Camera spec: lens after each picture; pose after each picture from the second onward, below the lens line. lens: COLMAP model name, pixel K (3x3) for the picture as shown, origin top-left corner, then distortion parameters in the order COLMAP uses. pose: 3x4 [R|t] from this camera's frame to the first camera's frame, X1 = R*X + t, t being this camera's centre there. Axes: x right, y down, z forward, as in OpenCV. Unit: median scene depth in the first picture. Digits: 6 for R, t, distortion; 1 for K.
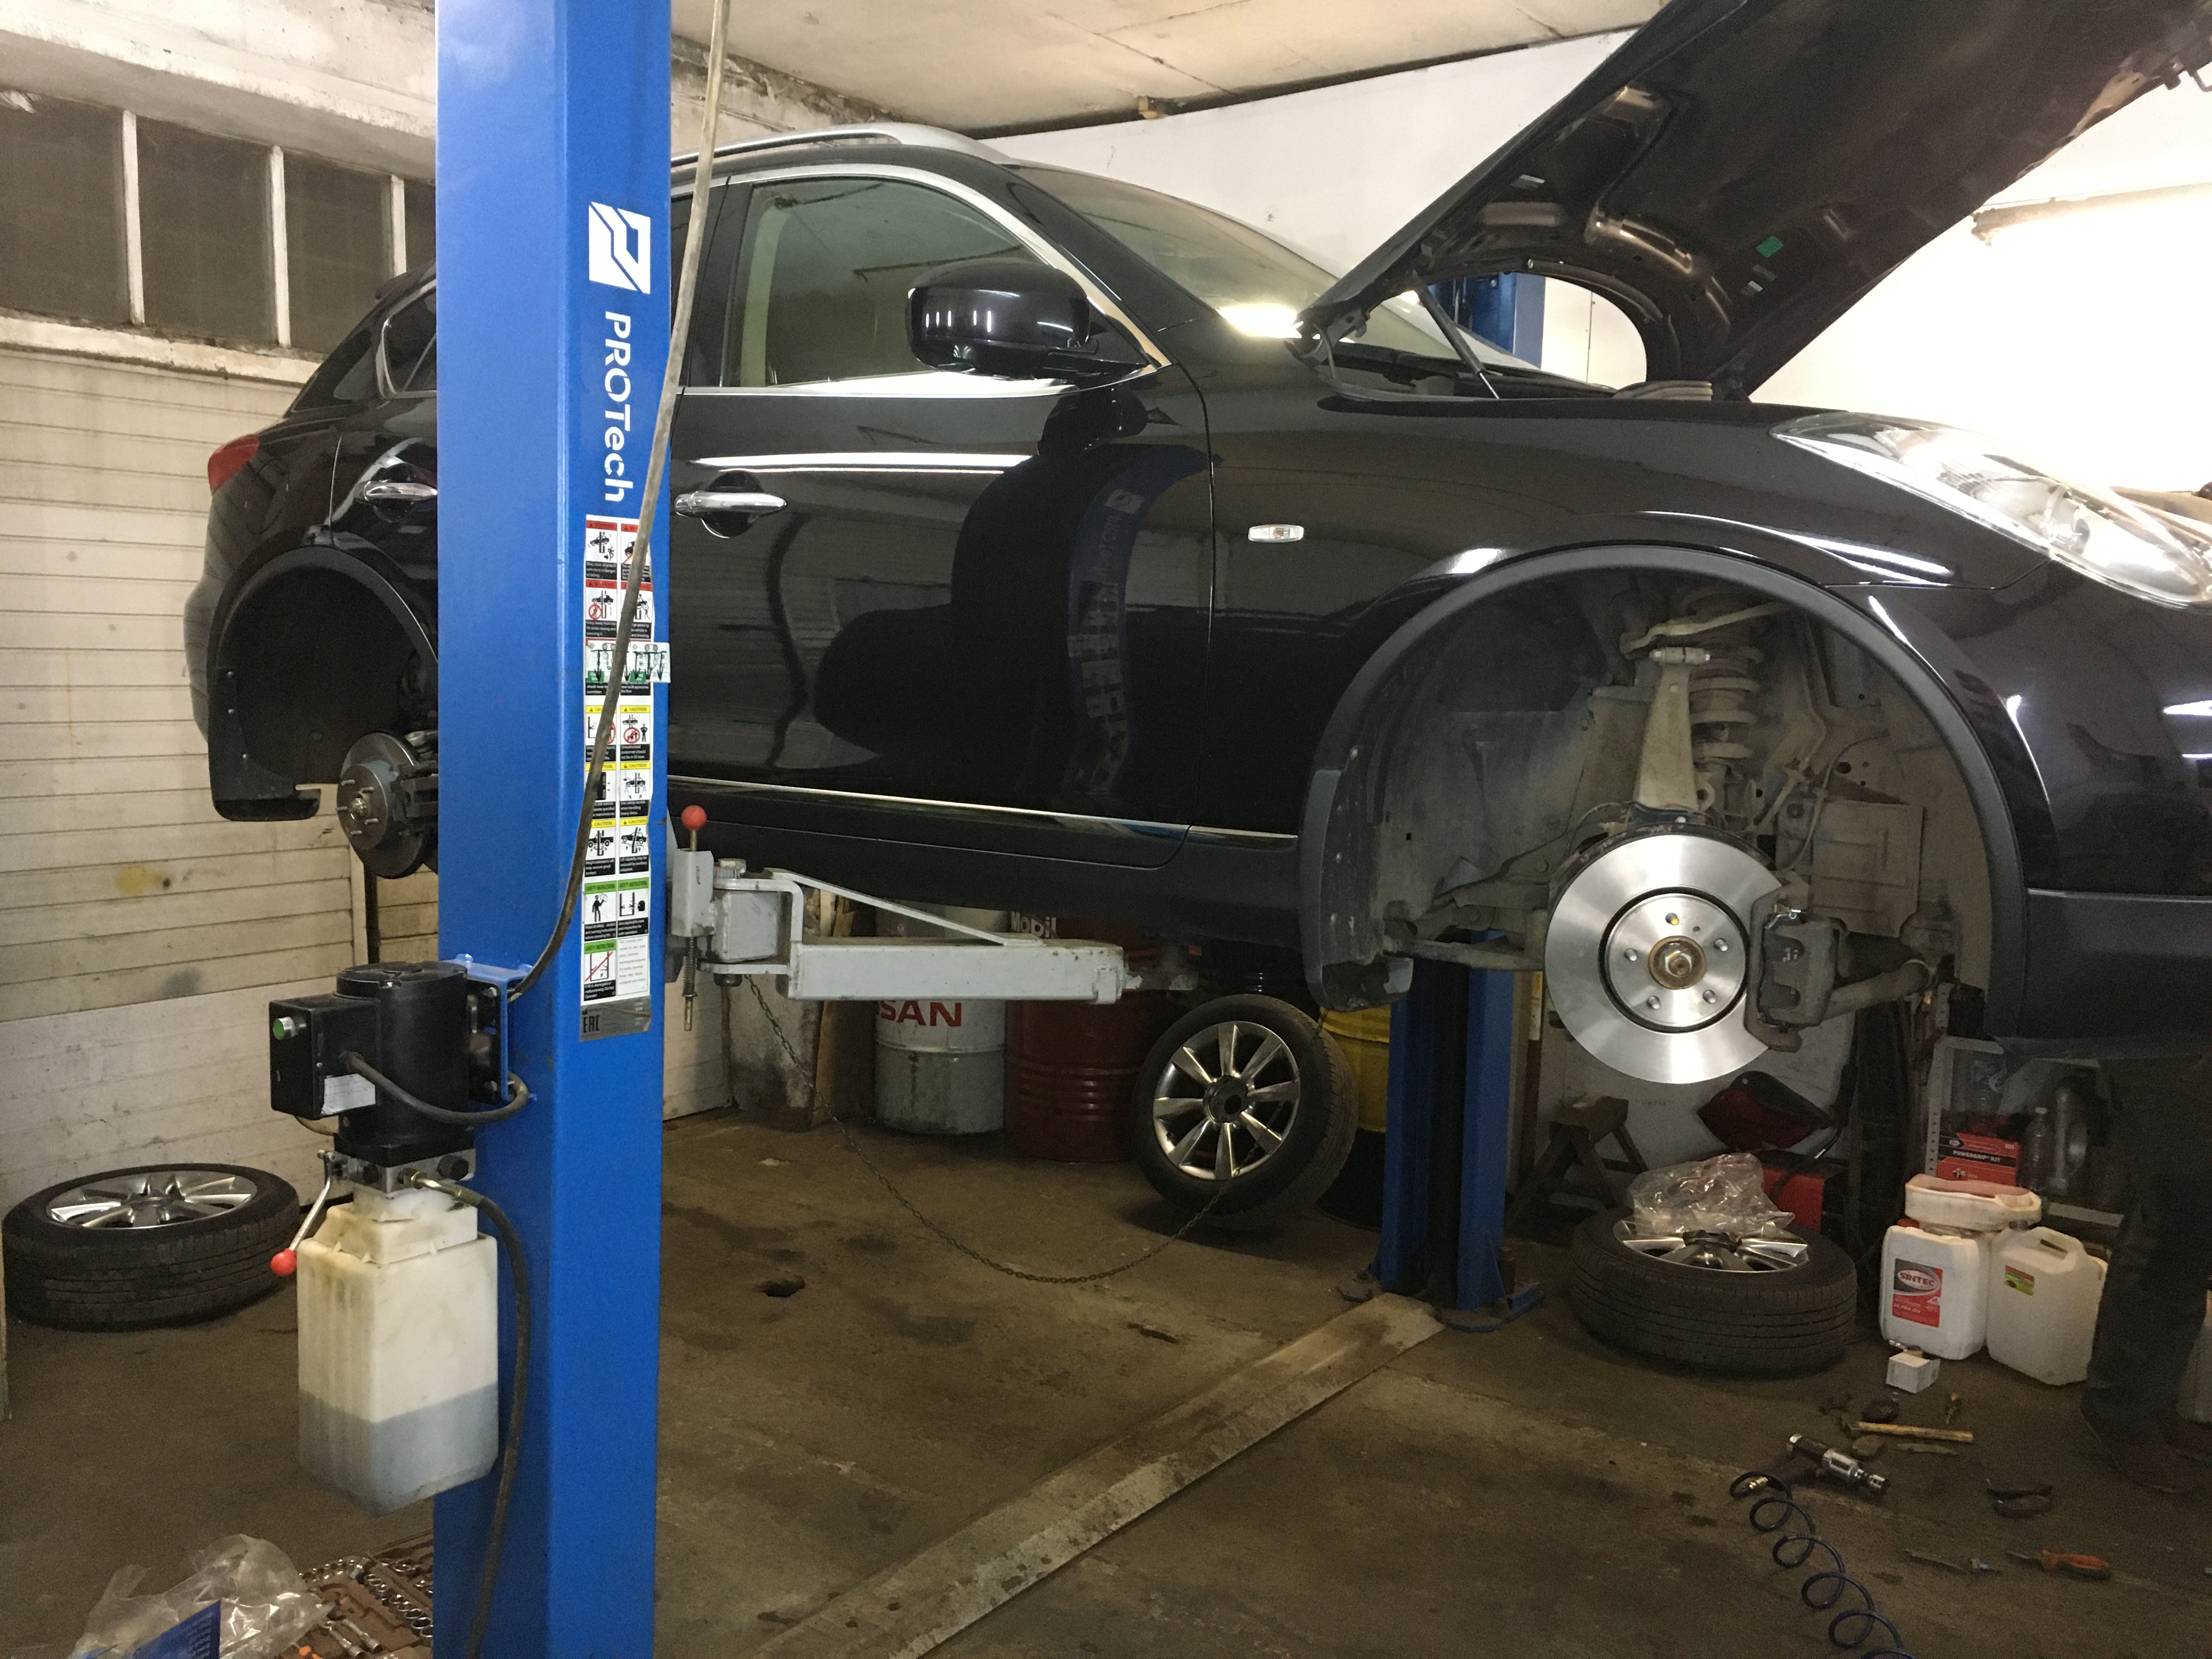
lens RADIAL K [[1863.2, 0, 1106.0], [0, 1863.2, 829.5], [0, 0, 1]] dist [0.079473, -0.106098]
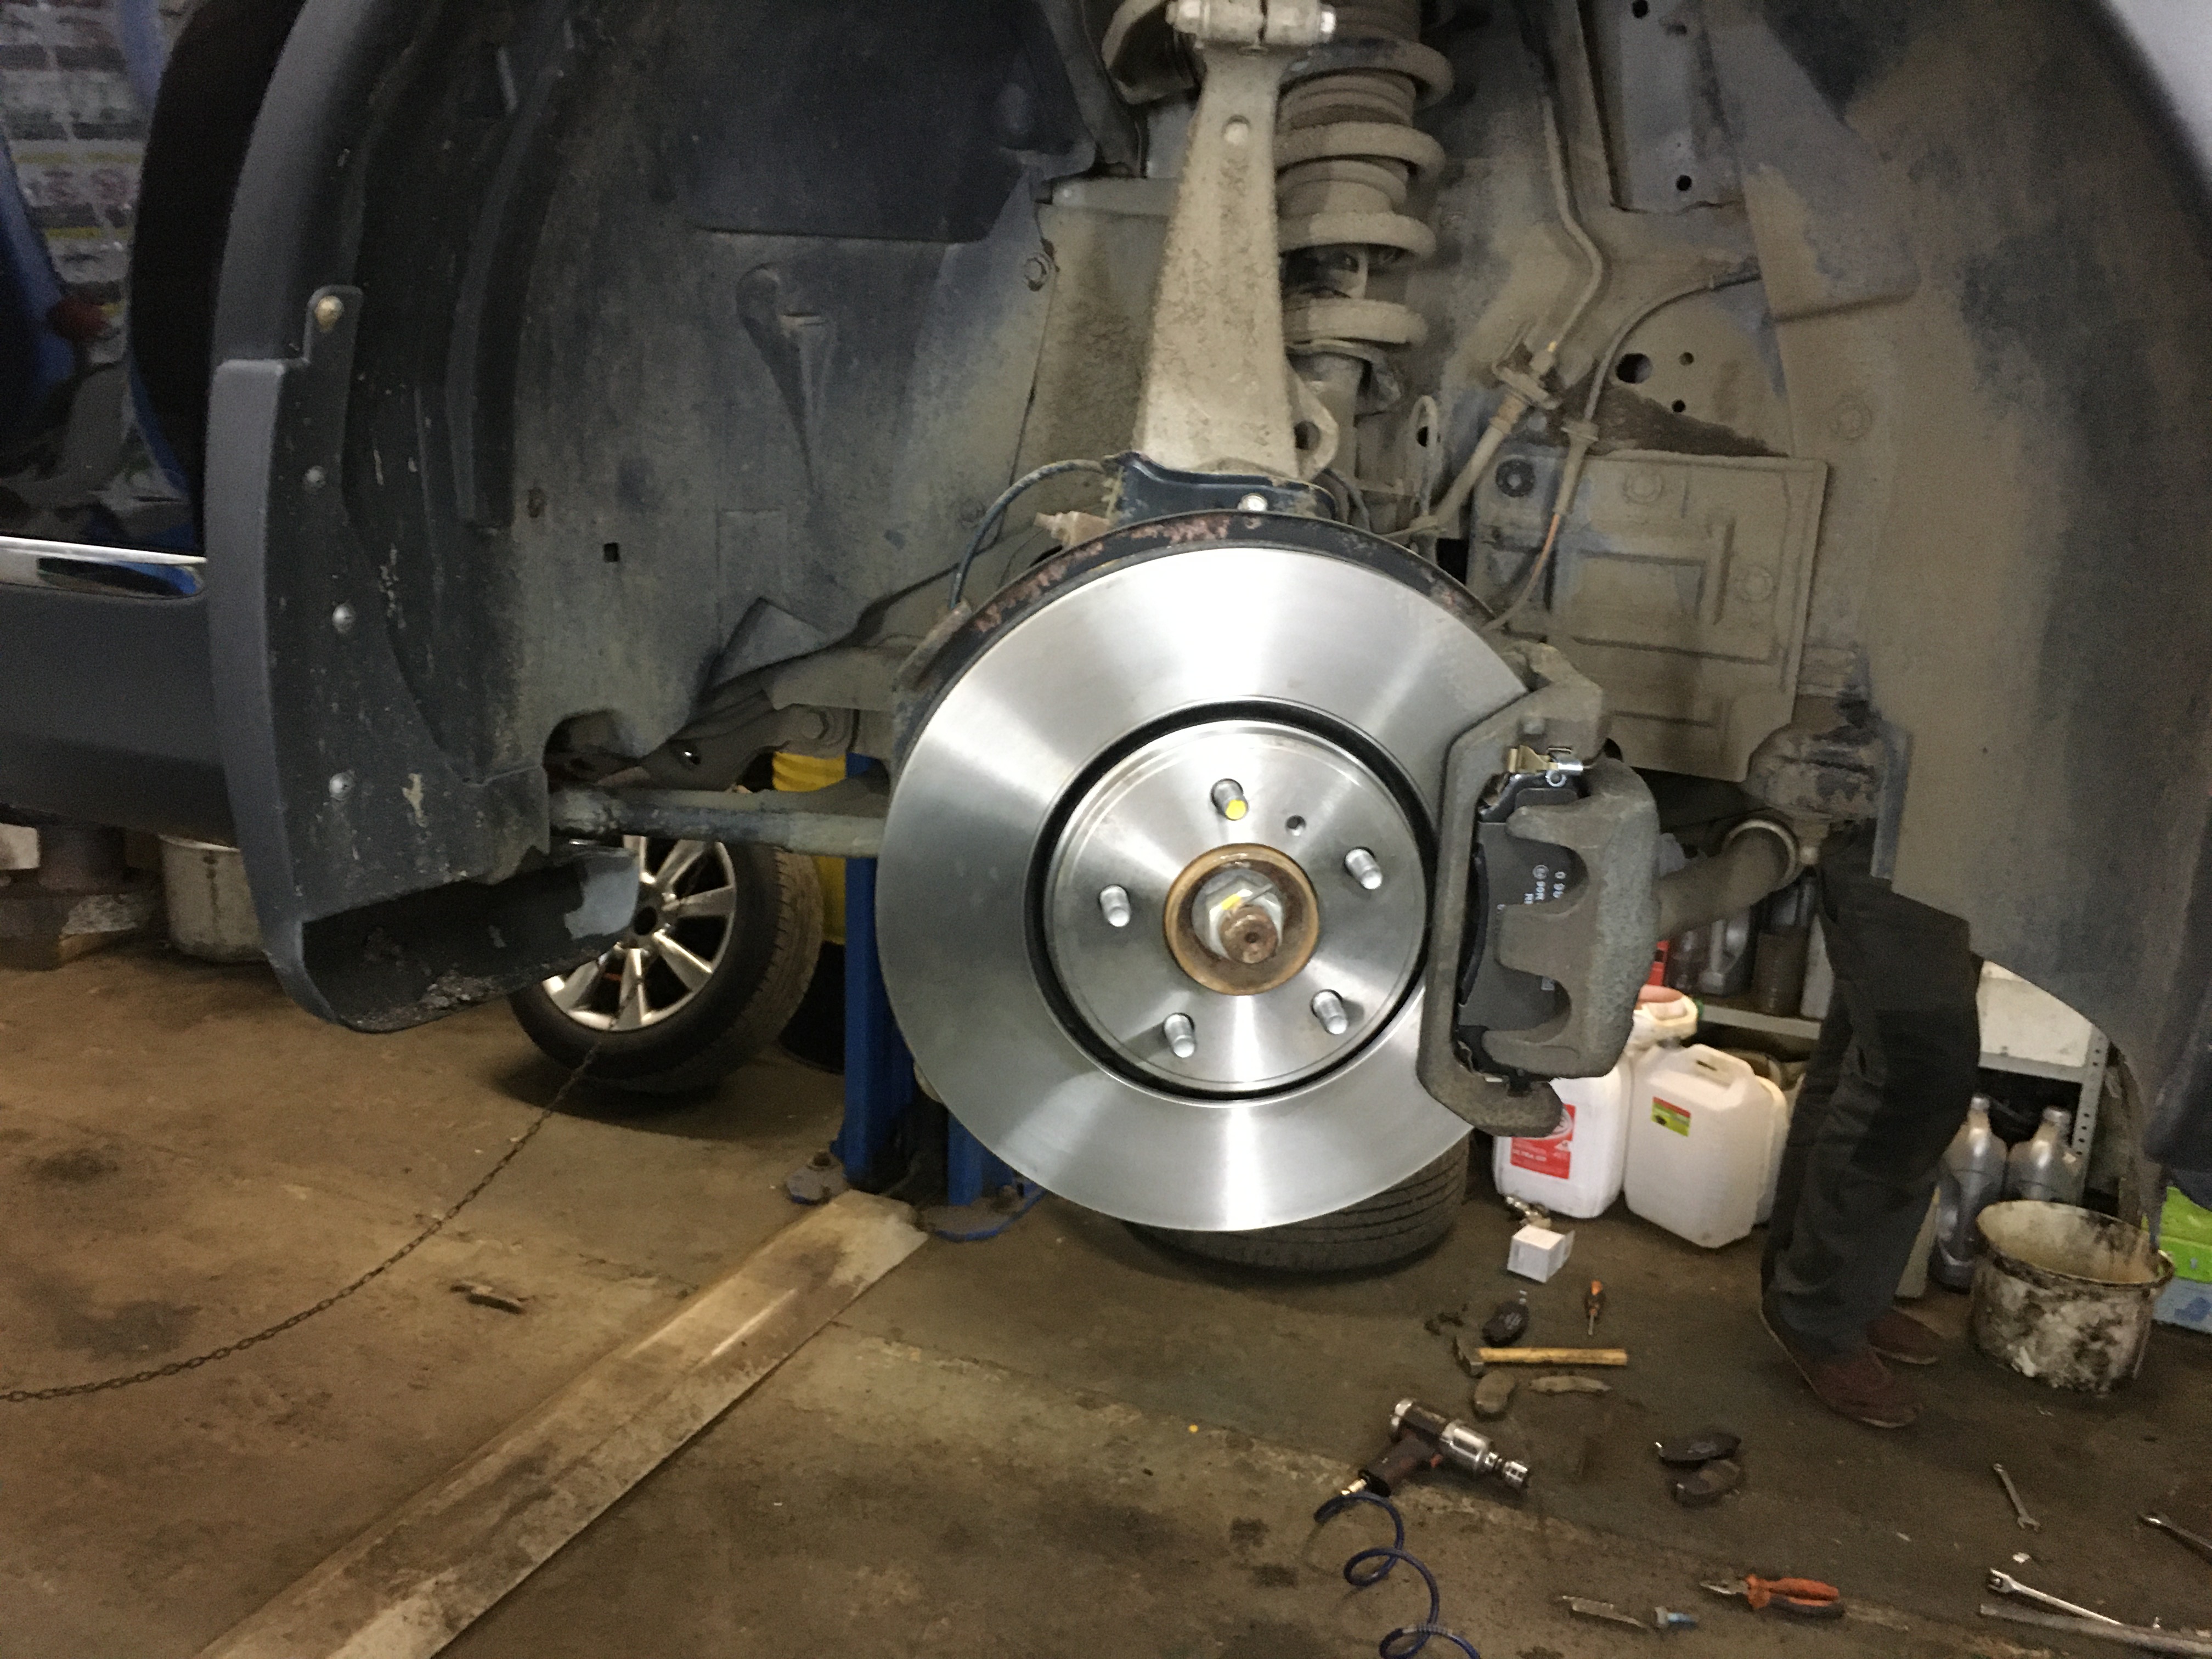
lens RADIAL K [[1863.2, 0, 1106.0], [0, 1863.2, 829.5], [0, 0, 1]] dist [0.079473, -0.106098]
pose [[0.975185, -0.047526, 0.216232, 0.121887], [0.011820, 0.986470, 0.163513, -0.001438], [-0.221078, -0.156899, 0.962552, 0.399819]]
